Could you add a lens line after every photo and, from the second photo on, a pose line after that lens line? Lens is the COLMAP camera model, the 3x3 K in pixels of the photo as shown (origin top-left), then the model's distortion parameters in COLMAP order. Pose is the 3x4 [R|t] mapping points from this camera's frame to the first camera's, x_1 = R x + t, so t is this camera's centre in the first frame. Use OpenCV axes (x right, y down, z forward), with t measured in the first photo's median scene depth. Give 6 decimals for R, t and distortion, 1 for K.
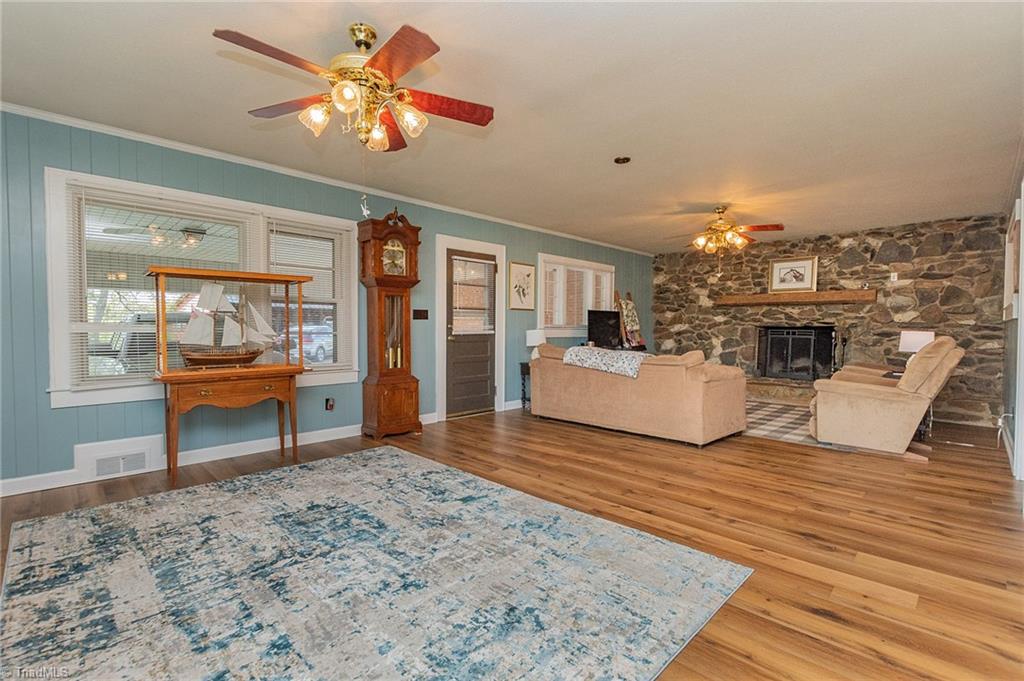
lens RADIAL K [[469.3, 0, 515.0], [0, 469.3, 339.7], [0, 0, 1]] dist [0.025050, -0.000193]
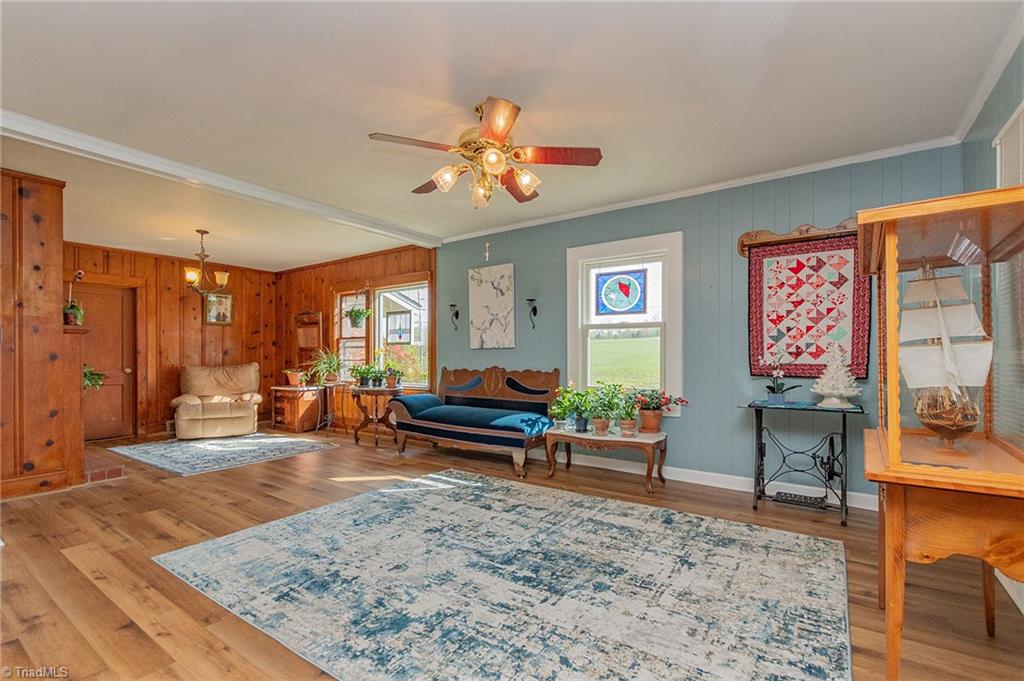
lens RADIAL K [[469.3, 0, 509.7], [0, 469.3, 350.0], [0, 0, 1]] dist [0.025050, -0.000193]
pose [[-0.987372, 0.002504, -0.158397, -0.158277], [0.000600, 0.999927, 0.012068, -0.045113], [0.158416, 0.011821, -0.987302, 1.804529]]
